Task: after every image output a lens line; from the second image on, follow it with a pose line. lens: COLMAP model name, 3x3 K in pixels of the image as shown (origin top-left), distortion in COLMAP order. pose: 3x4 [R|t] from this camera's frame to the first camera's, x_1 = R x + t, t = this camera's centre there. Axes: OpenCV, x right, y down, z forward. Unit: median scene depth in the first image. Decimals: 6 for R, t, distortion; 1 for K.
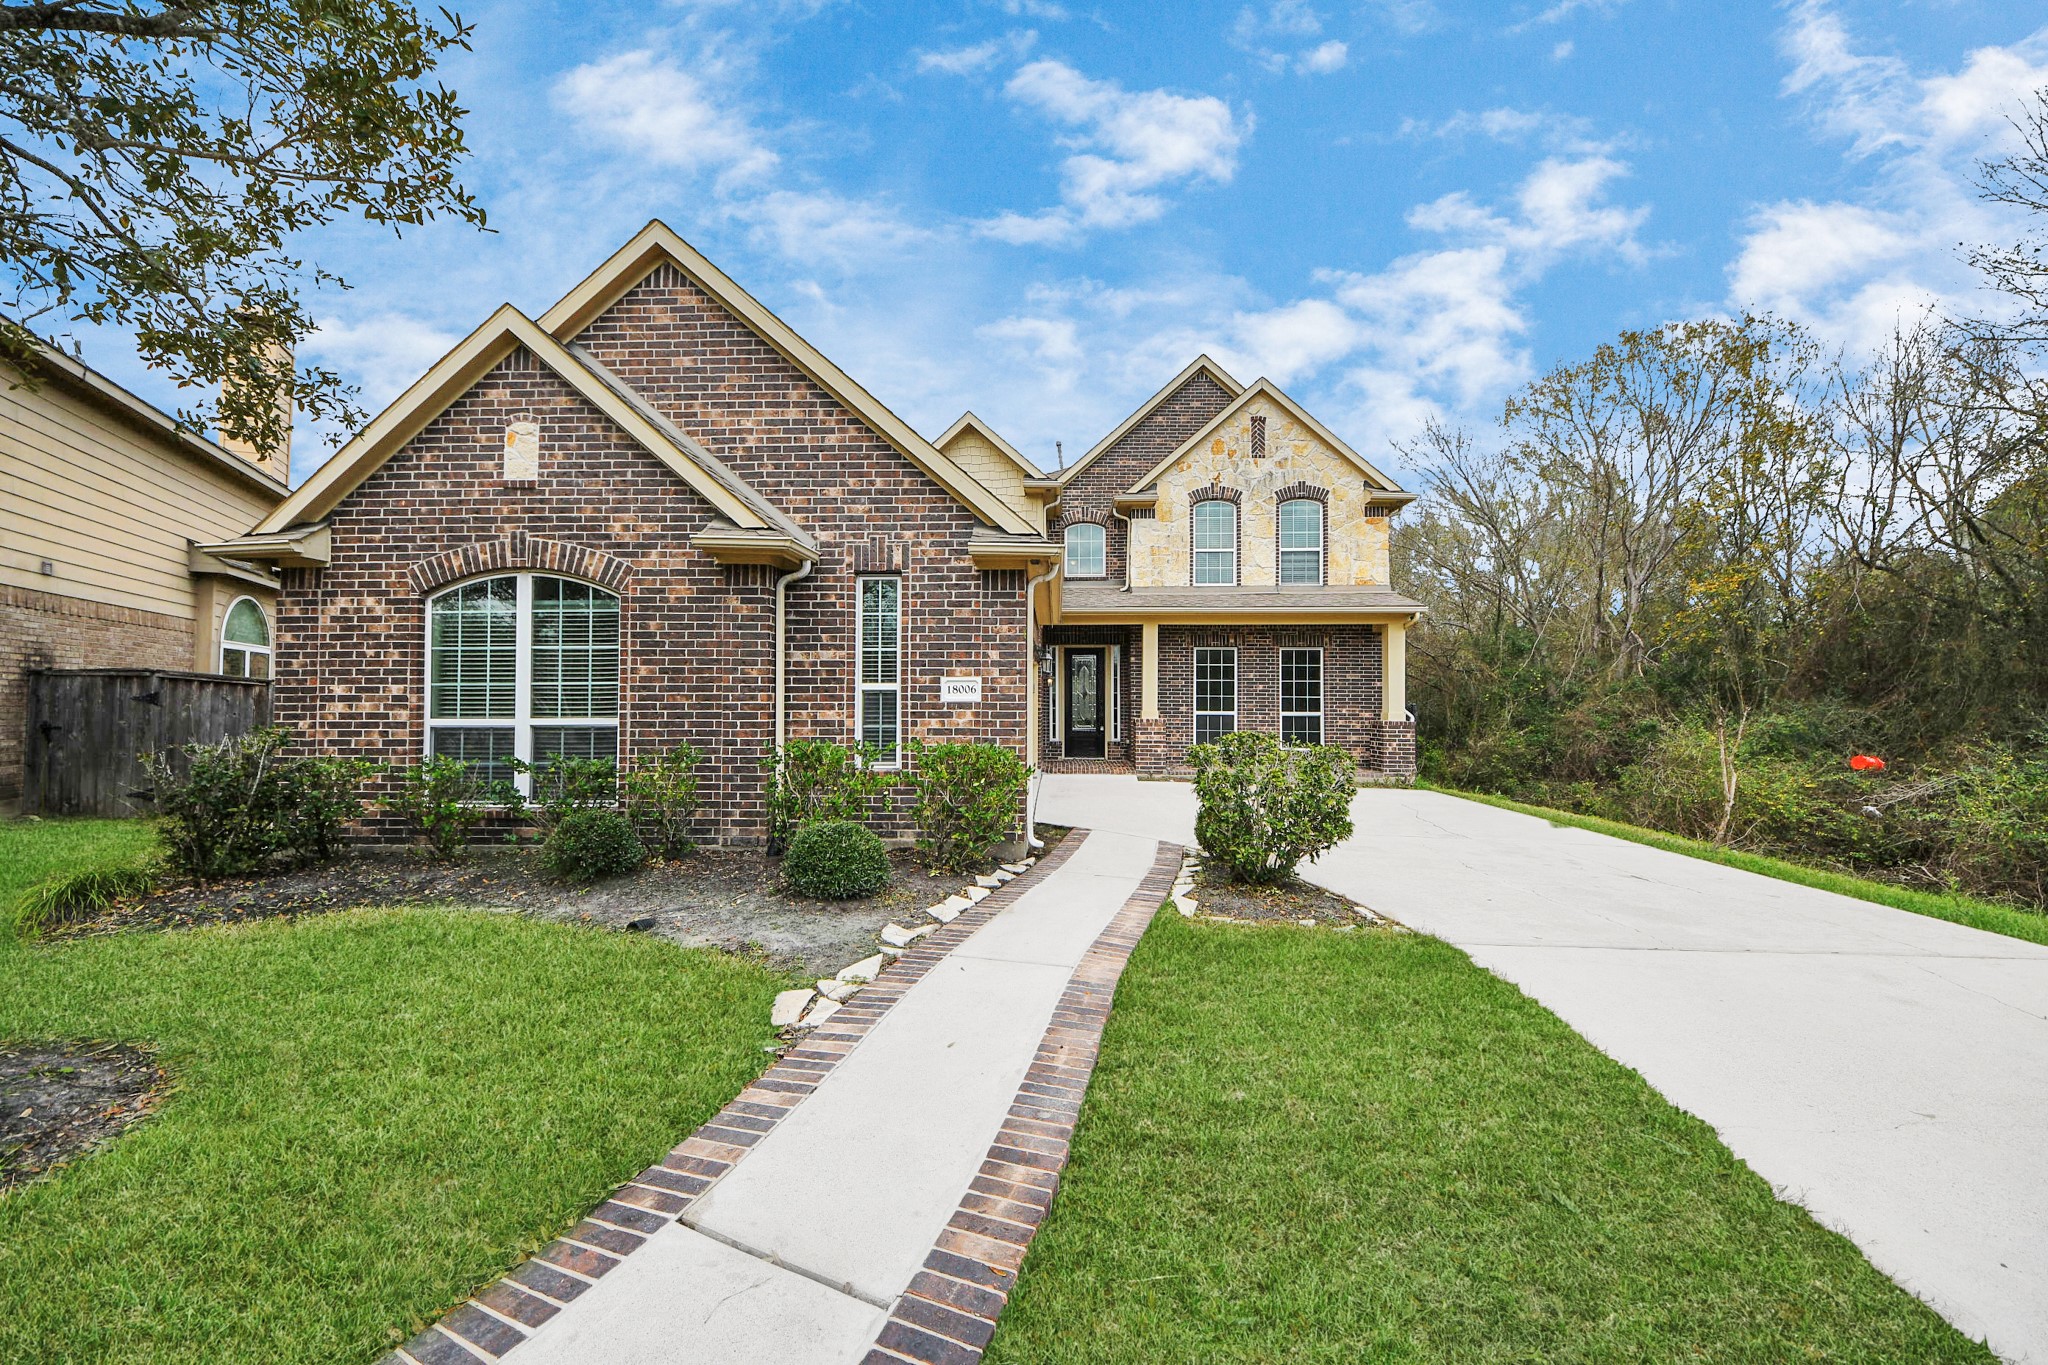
lens RADIAL K [[762.5, 0, 1027.4], [0, 762.5, 698.7], [0, 0, 1]] dist [0.004148, -0.006077]
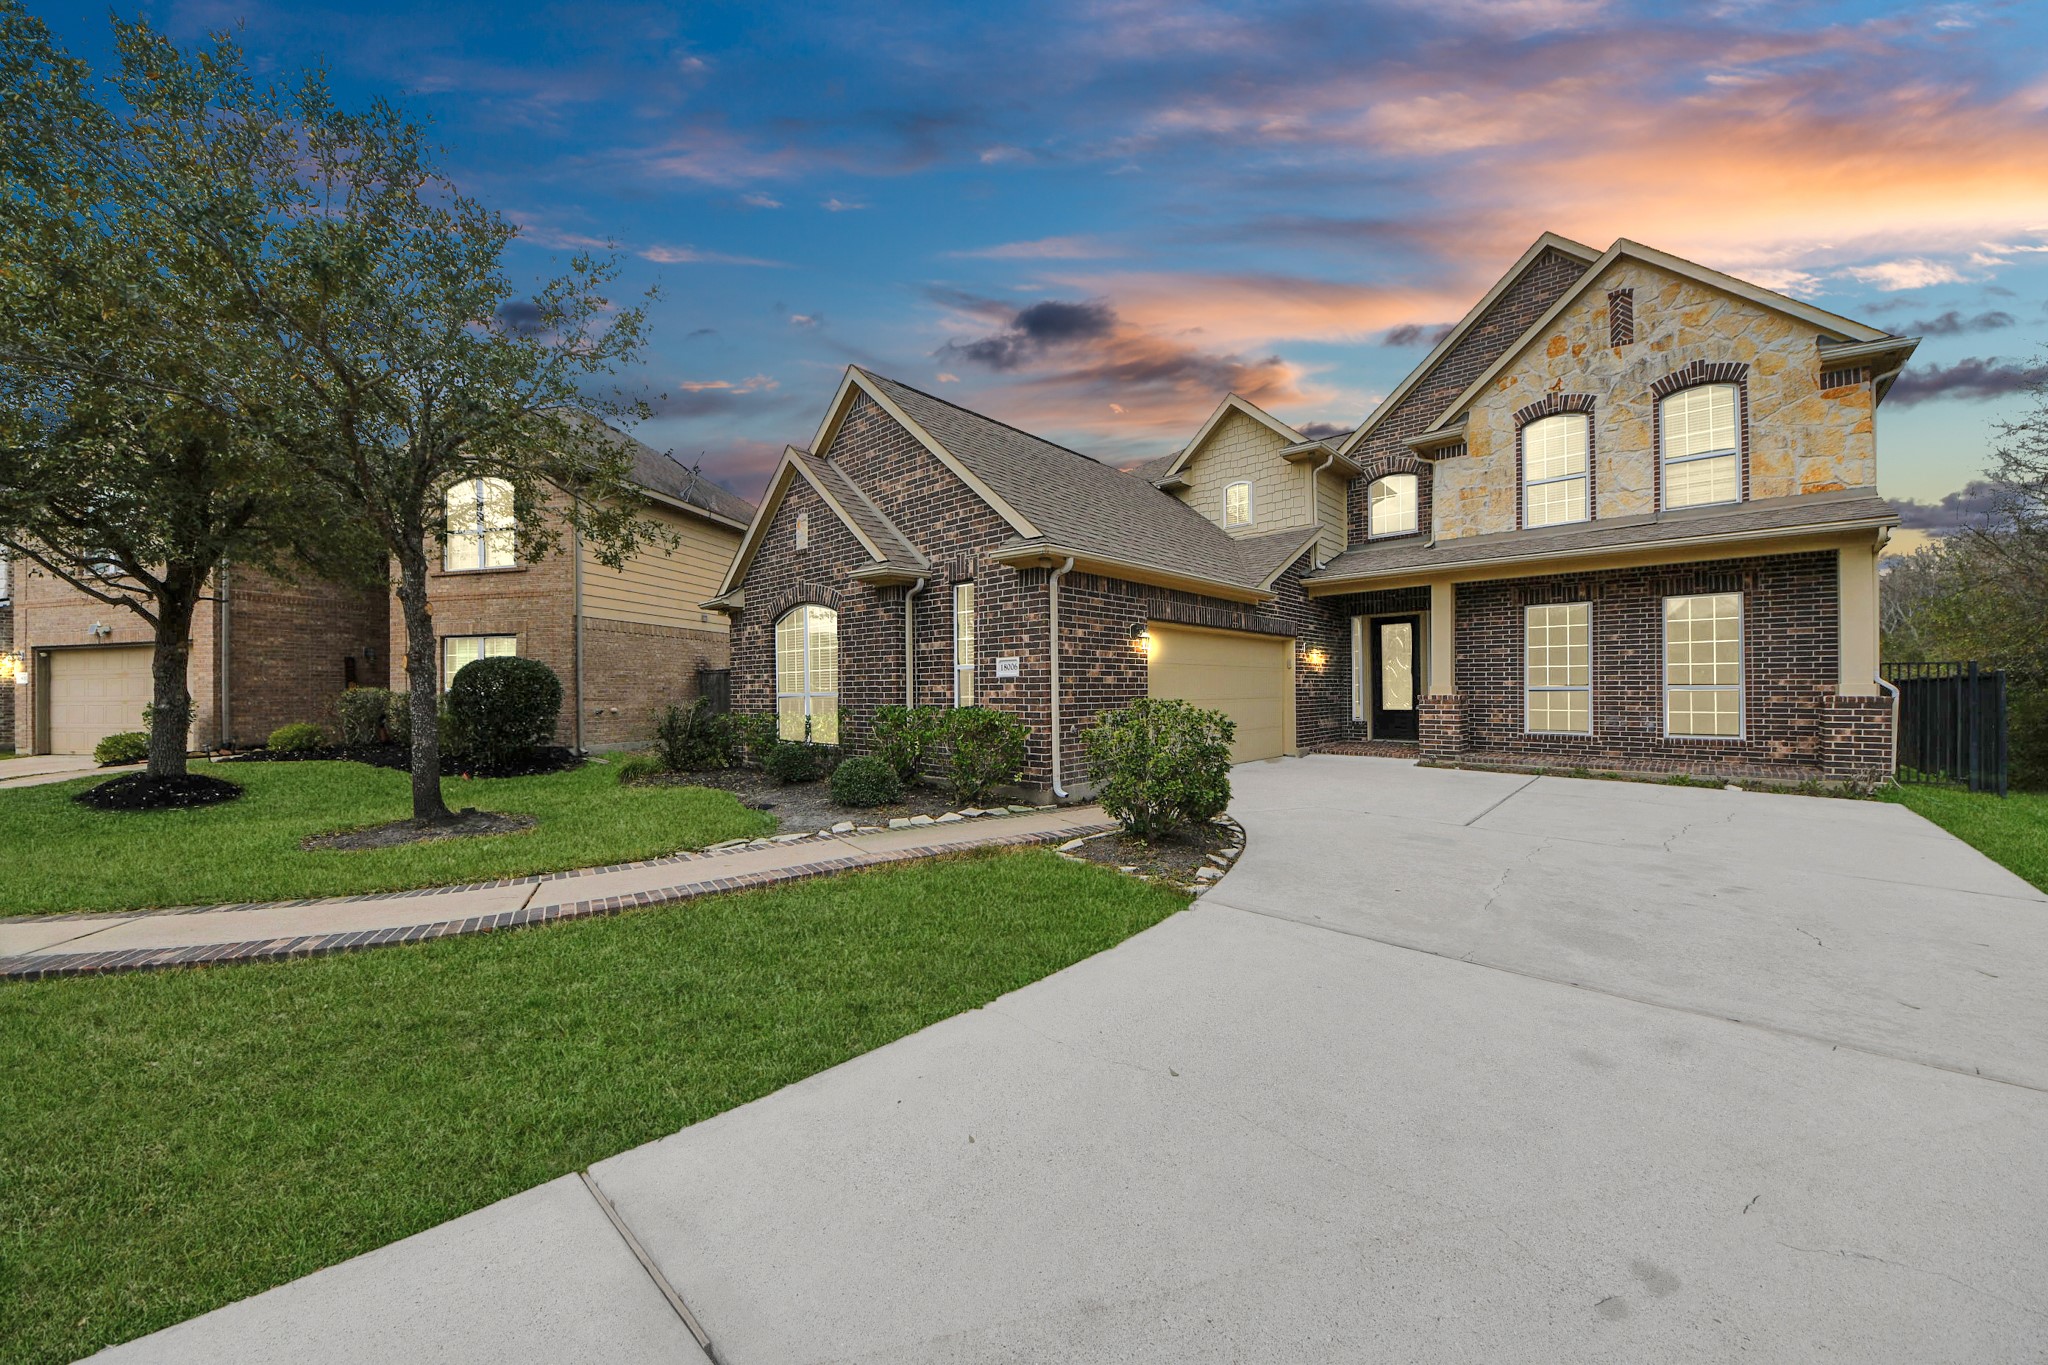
lens RADIAL K [[762.5, 0, 984.3], [0, 762.5, 689.1], [0, 0, 1]] dist [0.004148, -0.006077]
pose [[0.731175, -0.009298, -0.682127, 0.735647], [0.015203, 0.999881, 0.002666, 0.019862], [0.682021, -0.012320, 0.731229, 0.052184]]
